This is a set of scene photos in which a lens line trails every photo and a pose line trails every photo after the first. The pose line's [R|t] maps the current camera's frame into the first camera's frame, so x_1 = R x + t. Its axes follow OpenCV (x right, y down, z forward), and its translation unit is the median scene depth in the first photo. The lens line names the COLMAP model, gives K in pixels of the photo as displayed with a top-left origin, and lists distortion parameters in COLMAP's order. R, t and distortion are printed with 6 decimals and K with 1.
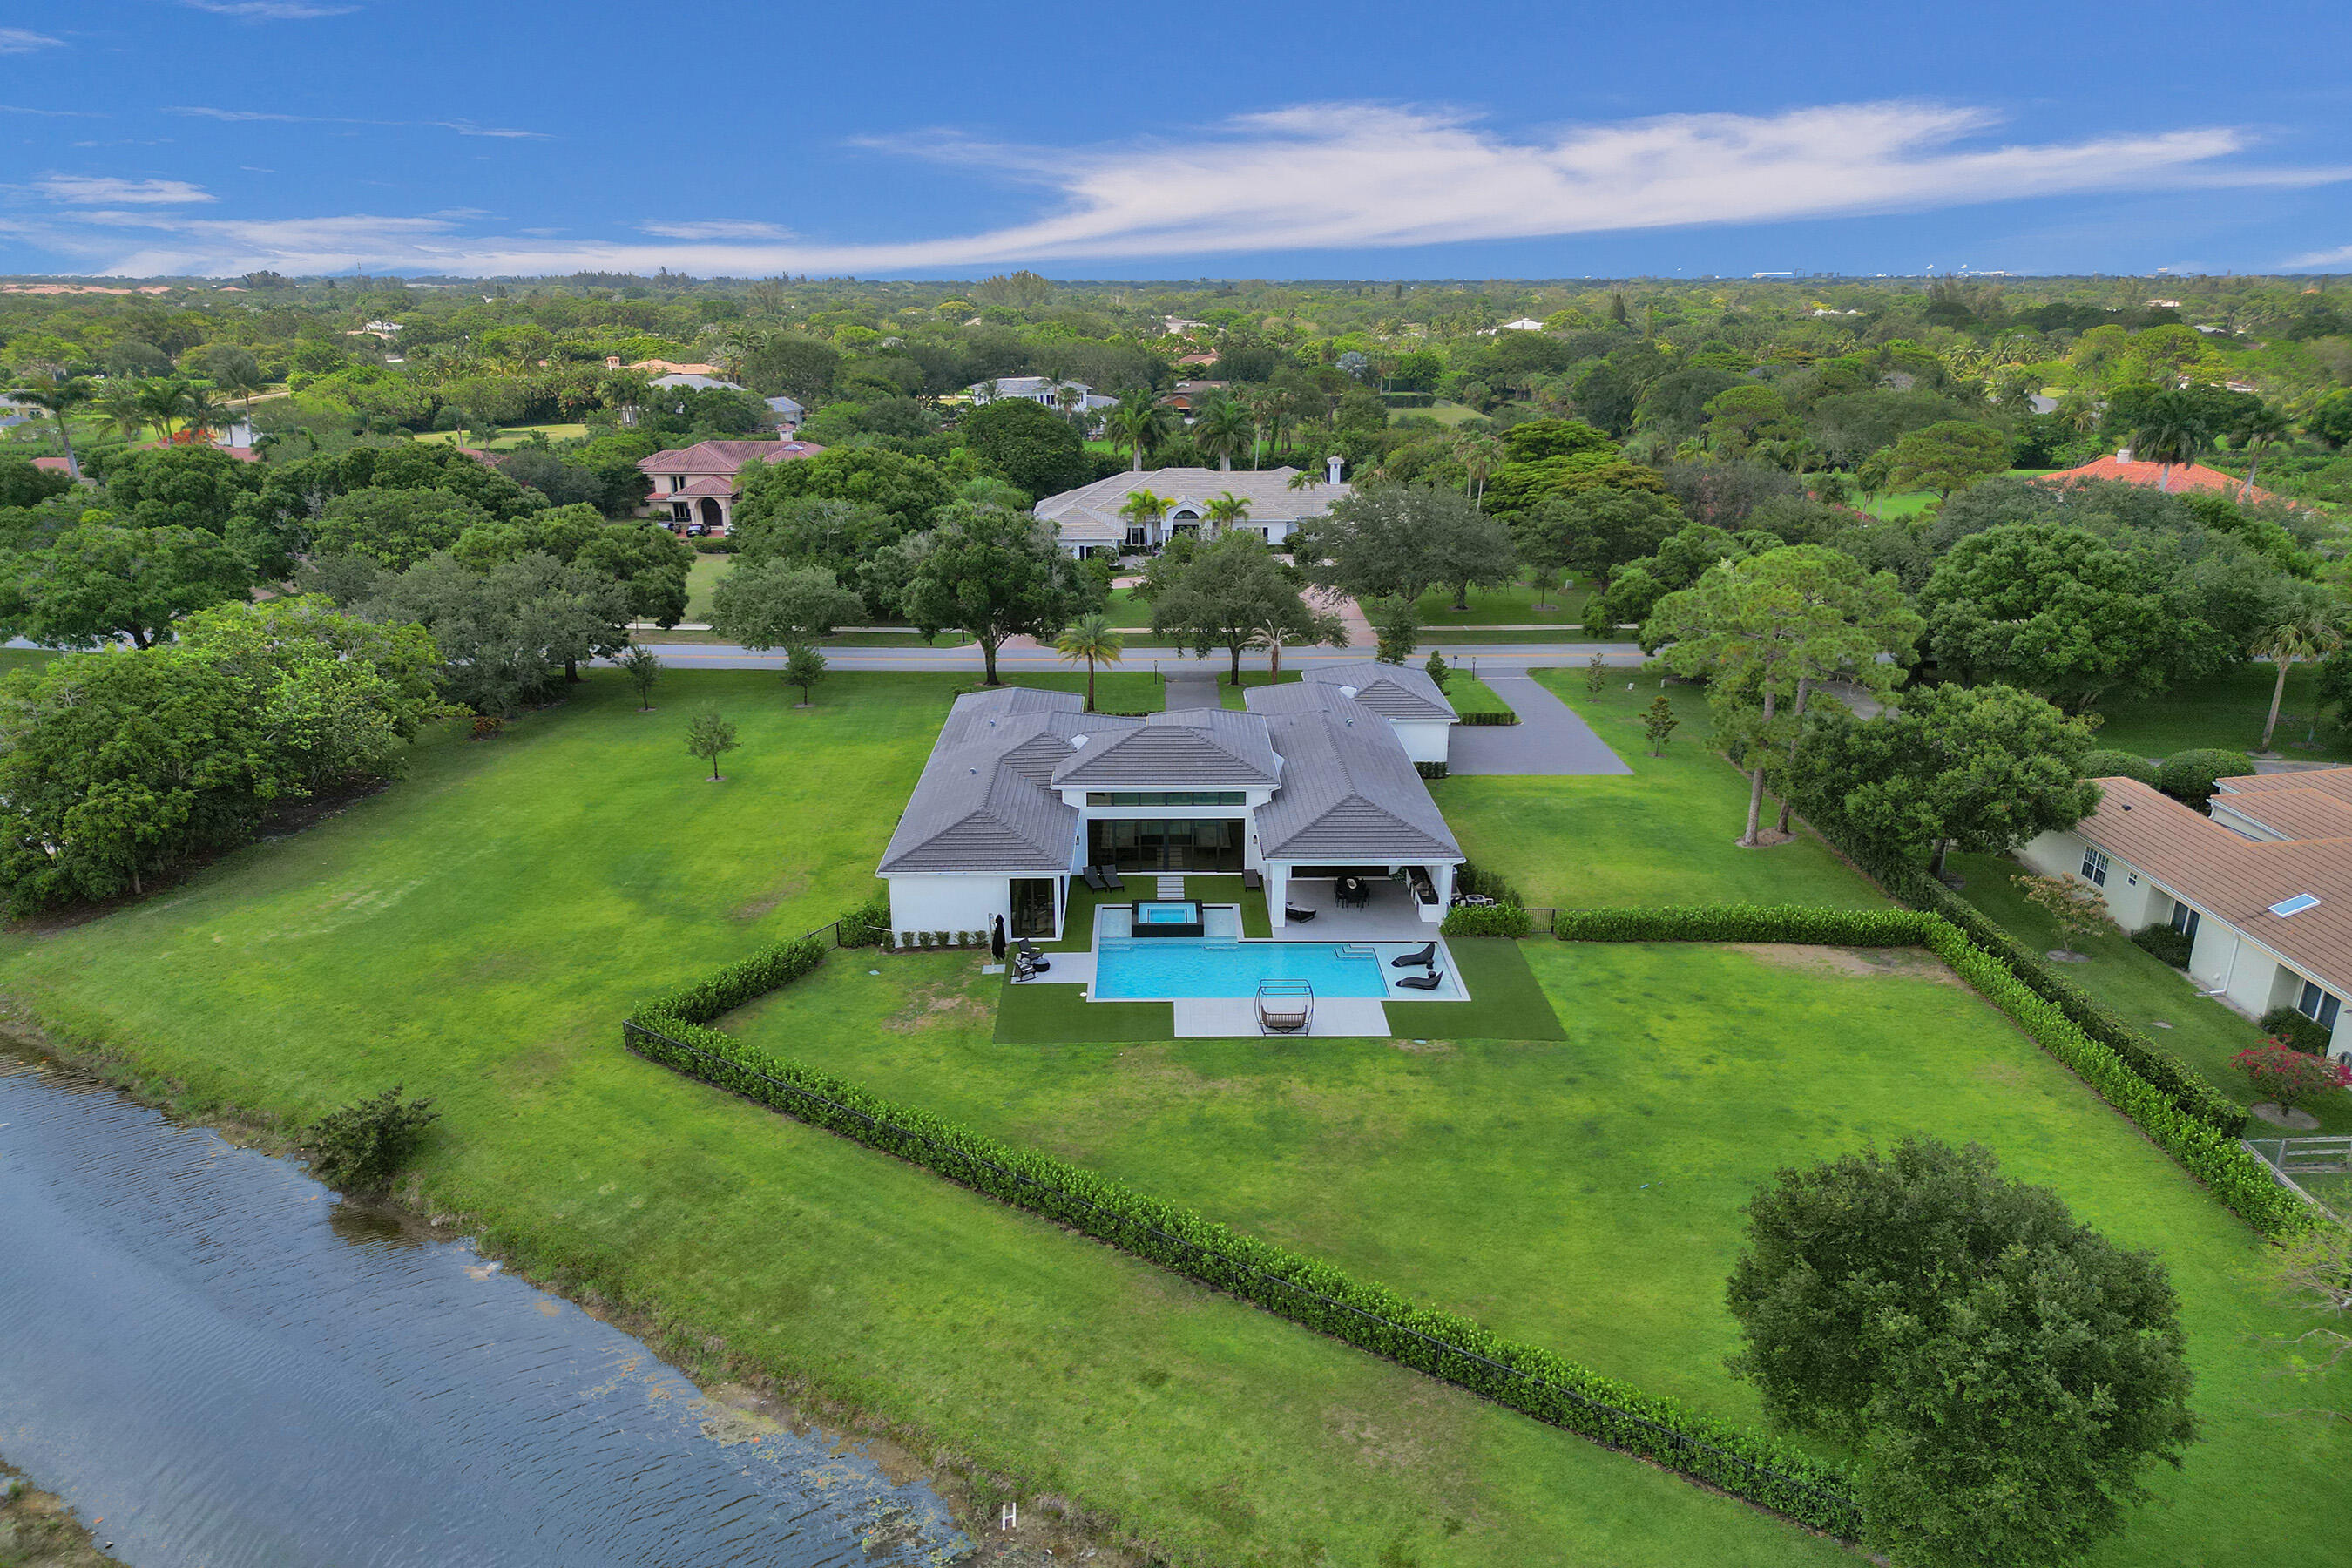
lens RADIAL K [[1667.8, 0, 1176.0], [0, 1667.8, 784.0], [0, 0, 1]] dist [0.112697, -0.142468]
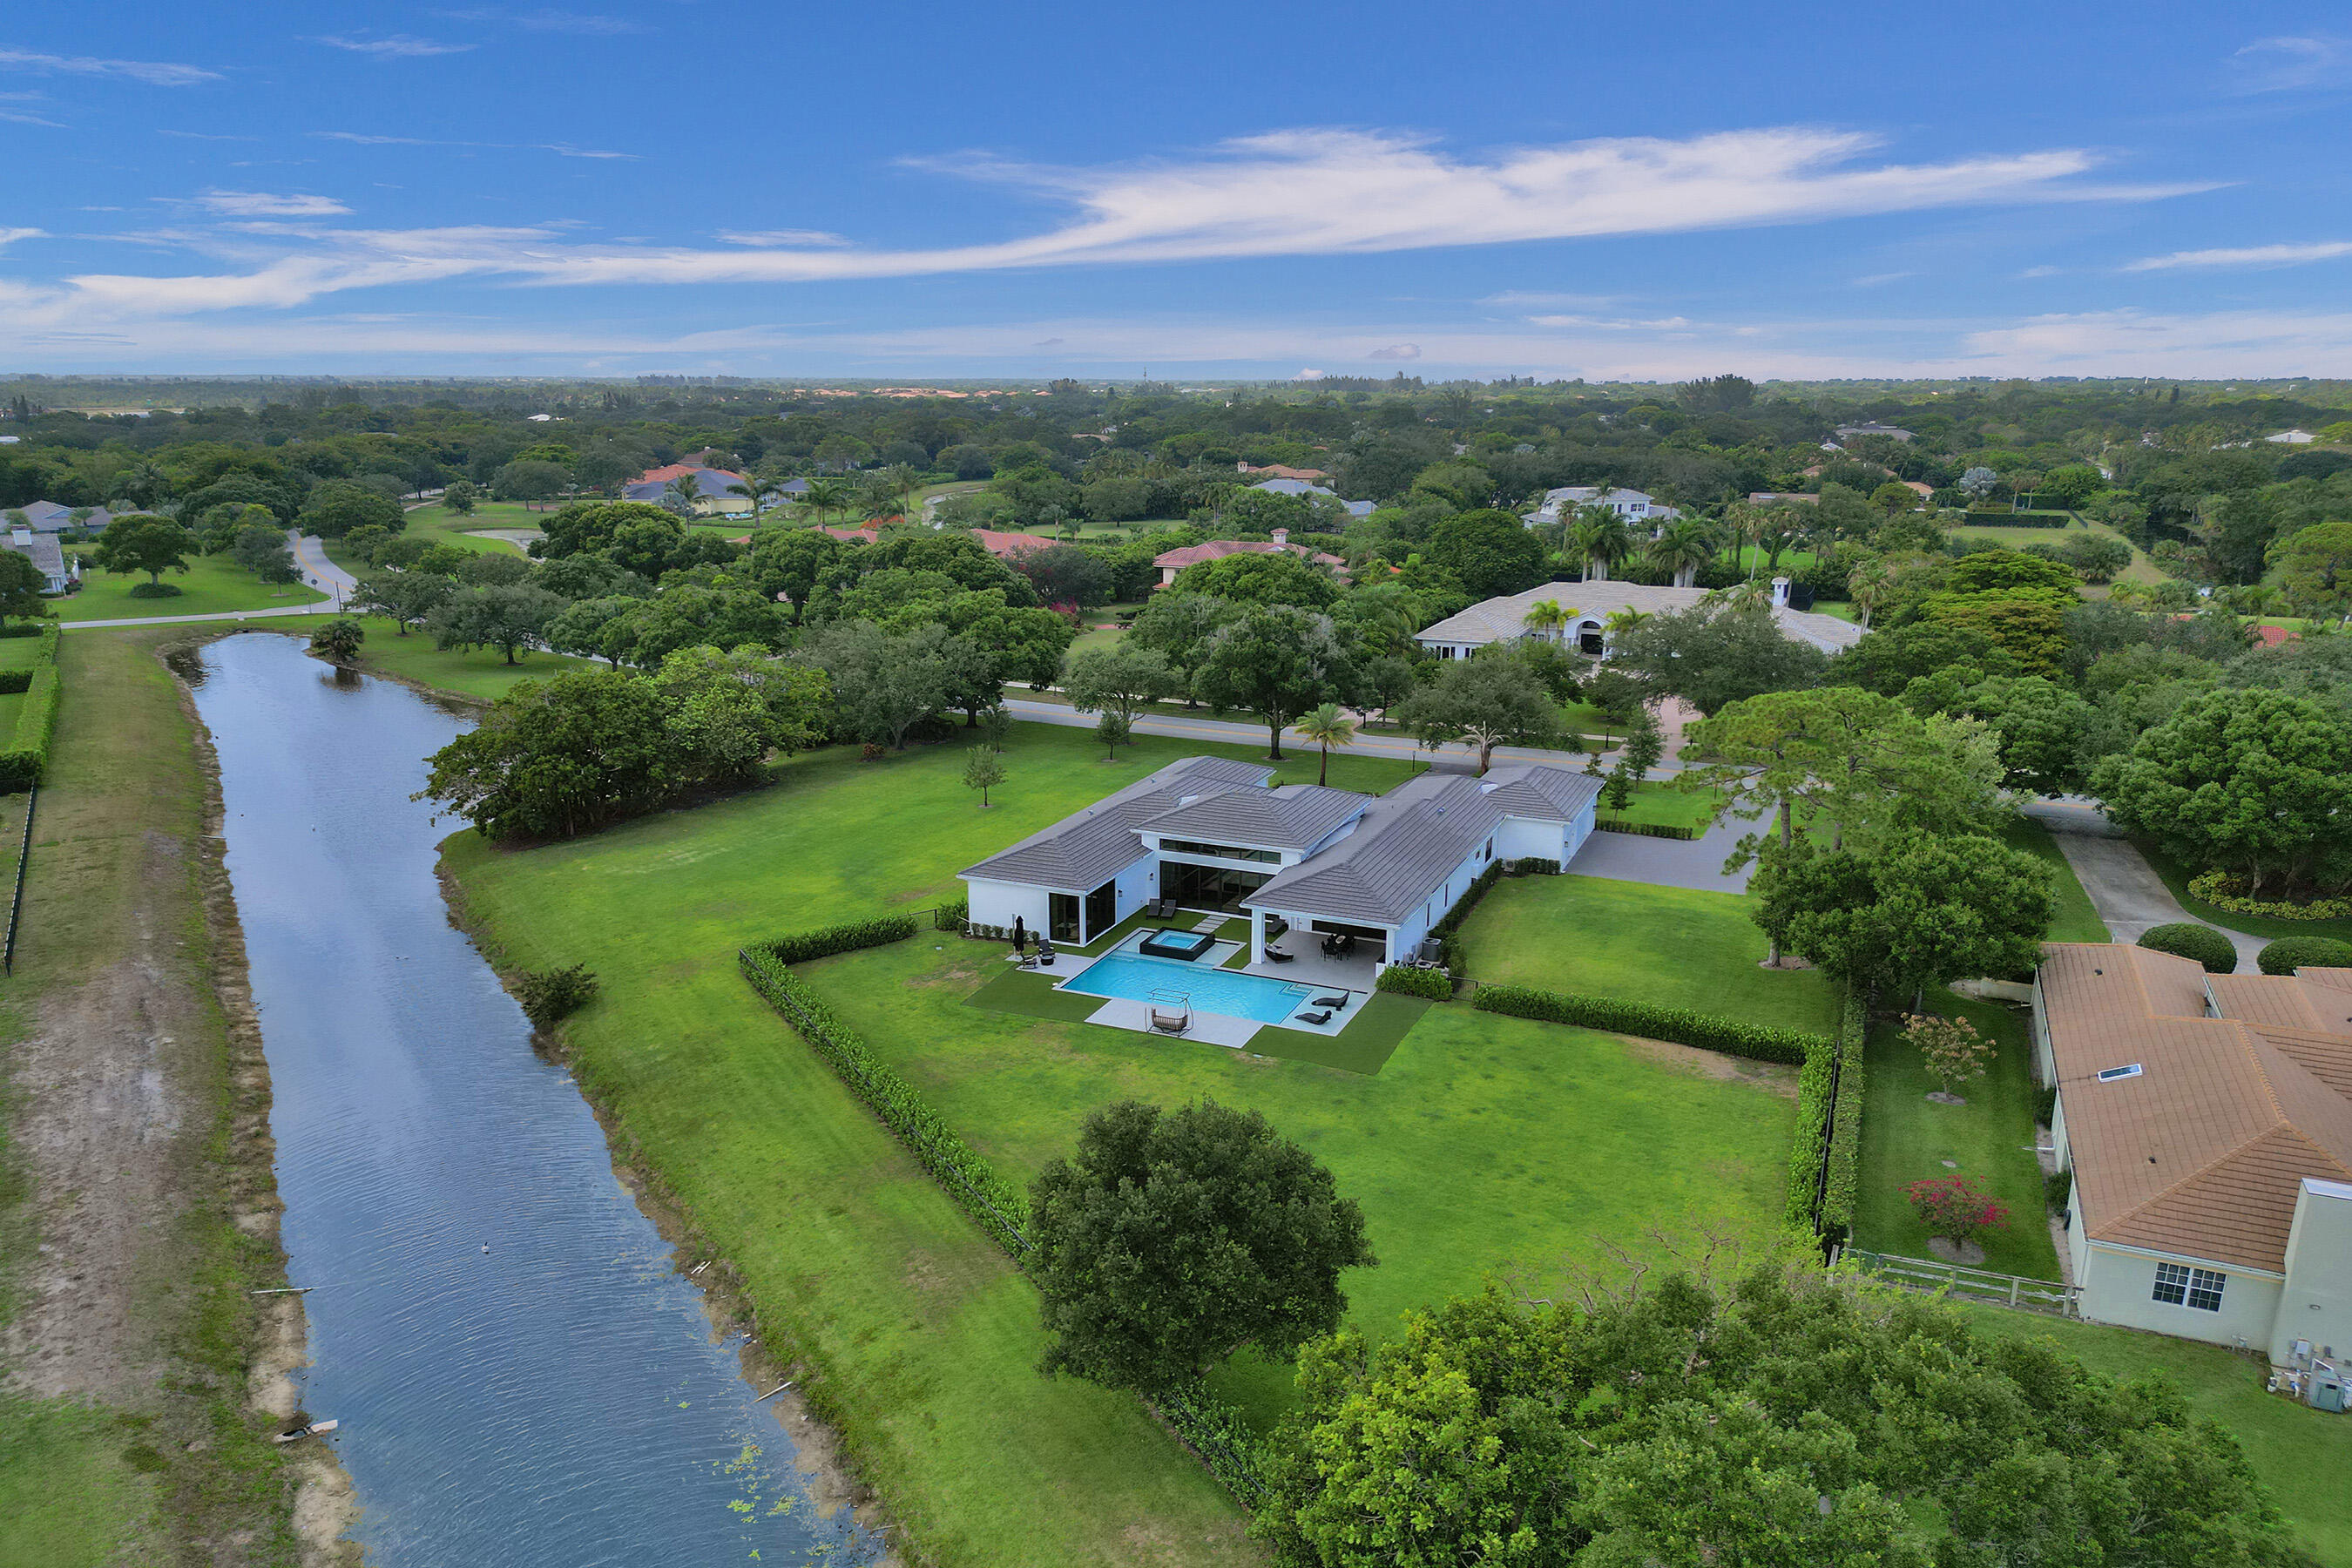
lens RADIAL K [[1667.8, 0, 1176.0], [0, 1667.8, 784.0], [0, 0, 1]] dist [0.112697, -0.142468]
pose [[0.910115, 0.100349, -0.402021, 0.452686], [-0.122501, 0.992024, -0.029704, 0.000390], [0.395834, 0.076282, 0.915148, -0.125774]]
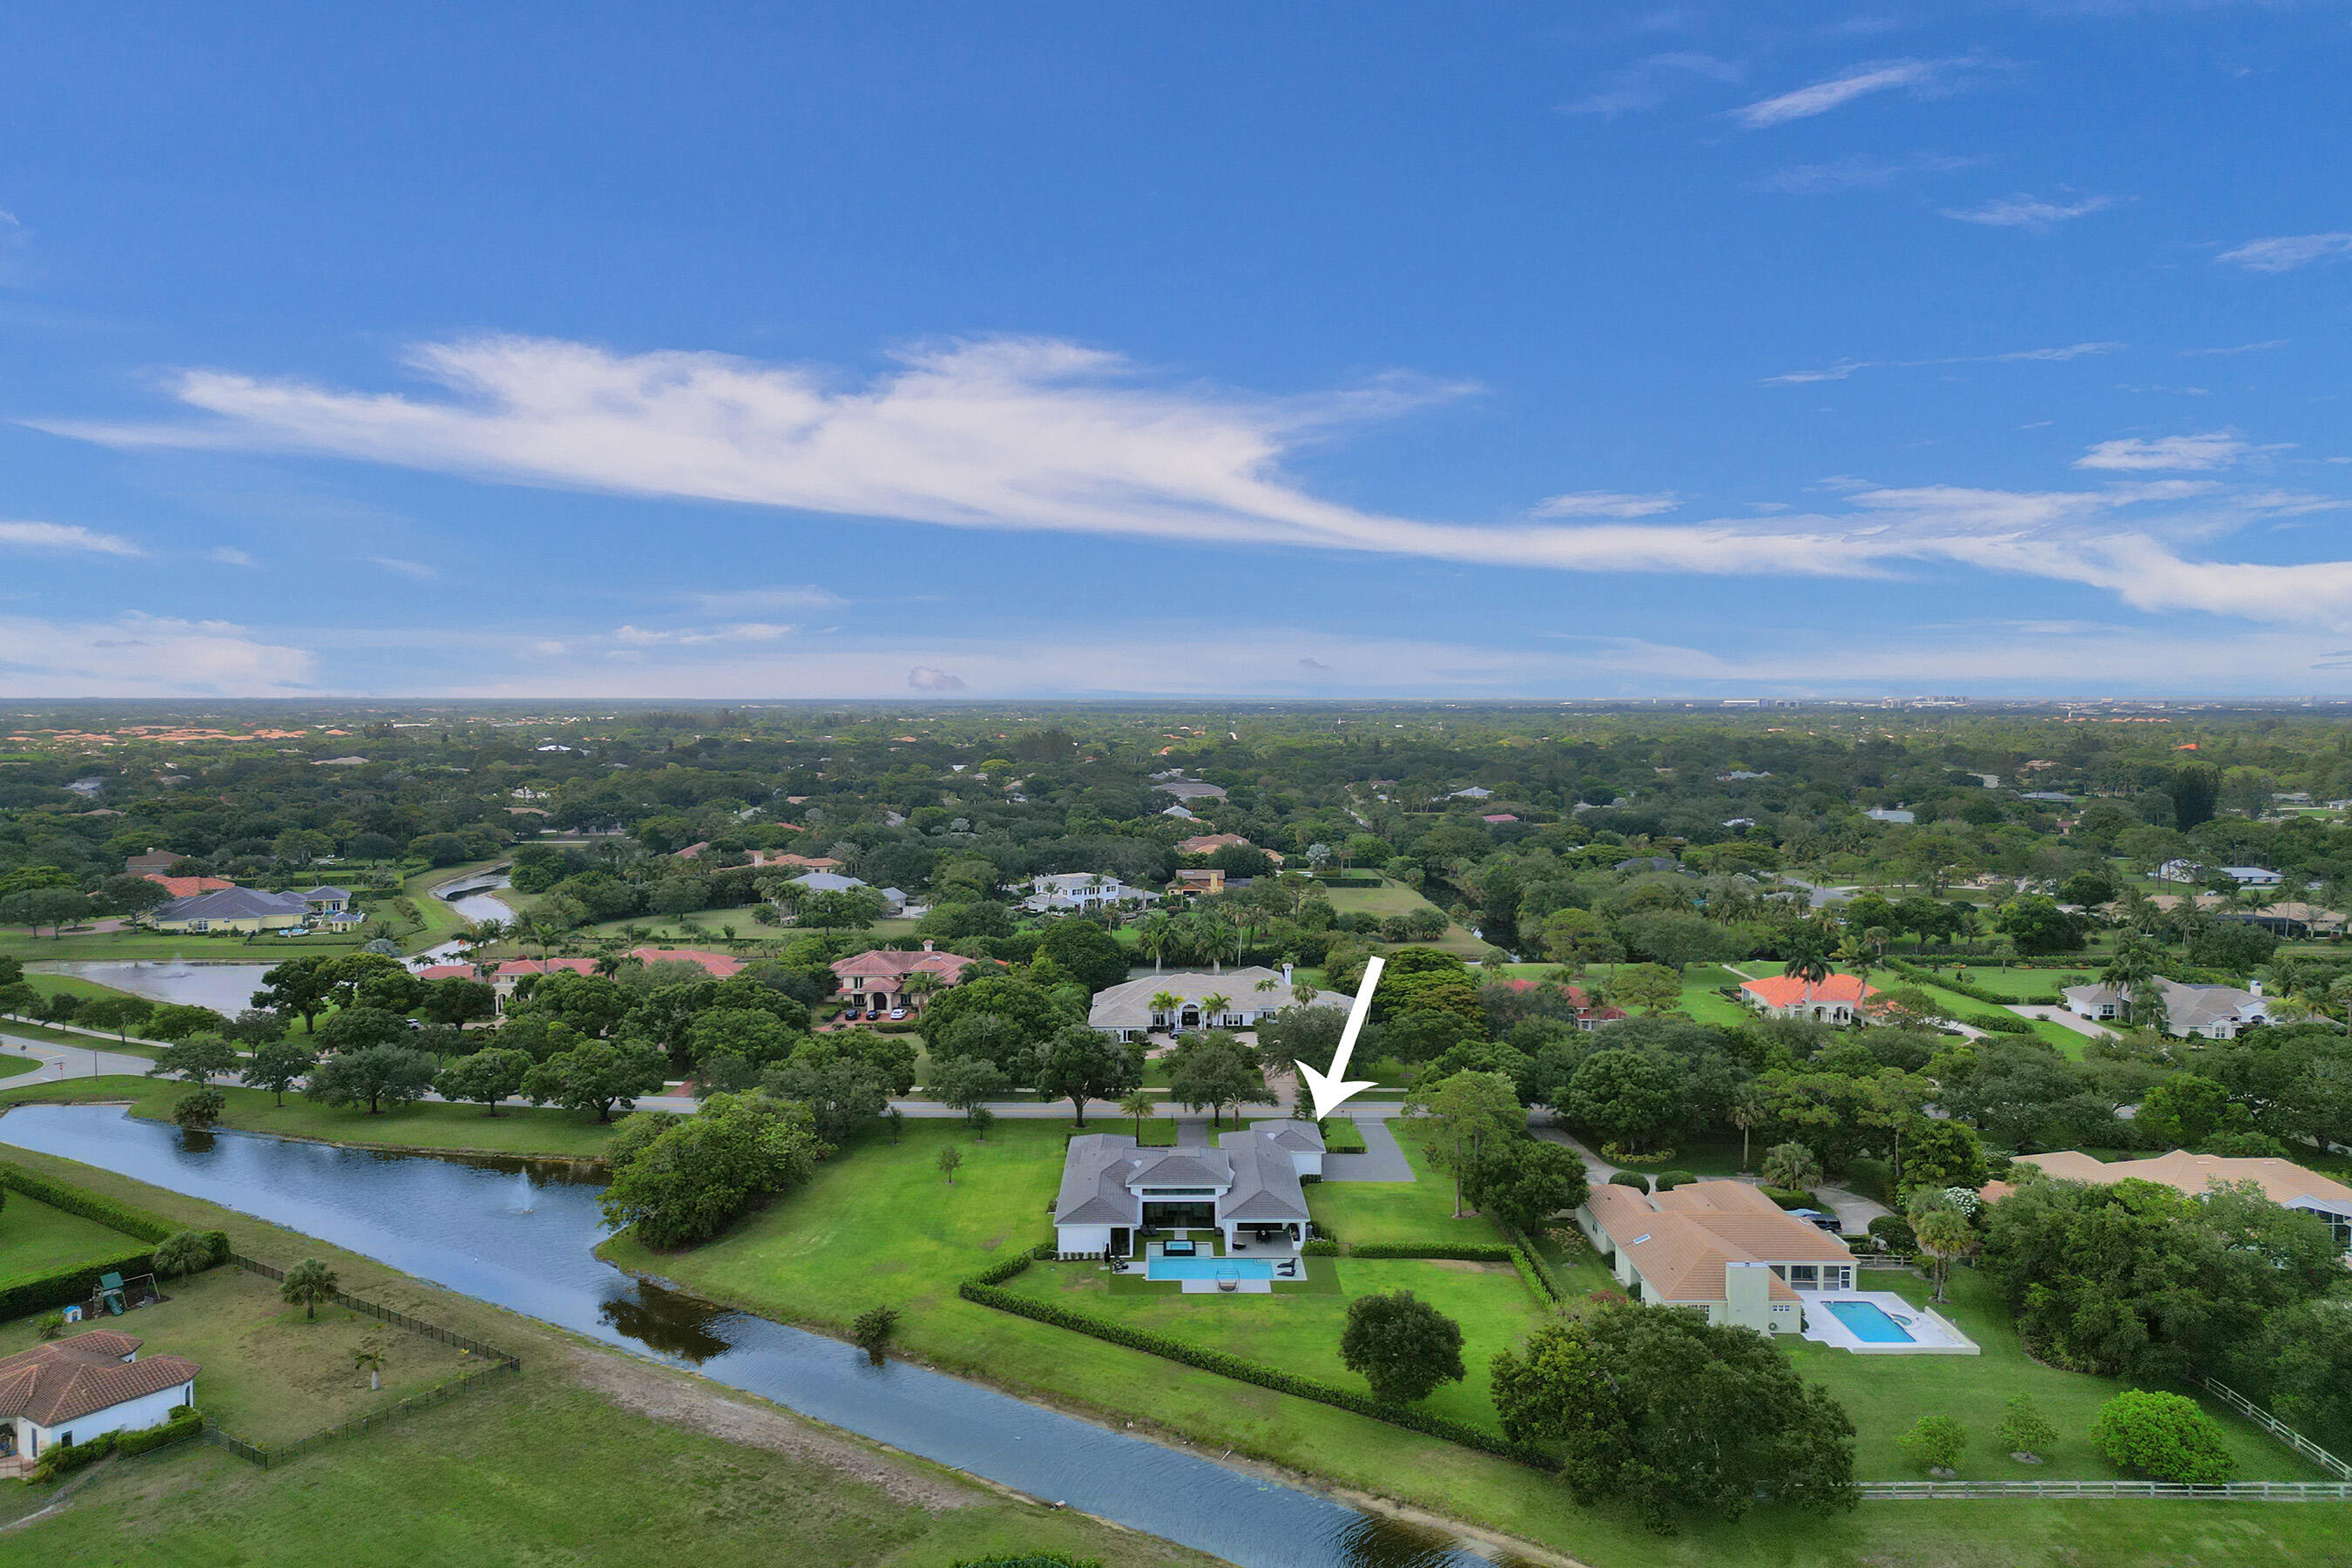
lens RADIAL K [[1654.6, 0, 1175.9], [0, 1654.6, 713.6], [0, 0, 1]] dist [0.067681, -0.071005]
pose [[0.999984, 0.000977, -0.005649, 0.001934], [-0.002503, 0.960911, -0.276847, 0.010149], [0.005158, 0.276856, 0.960898, -1.270248]]
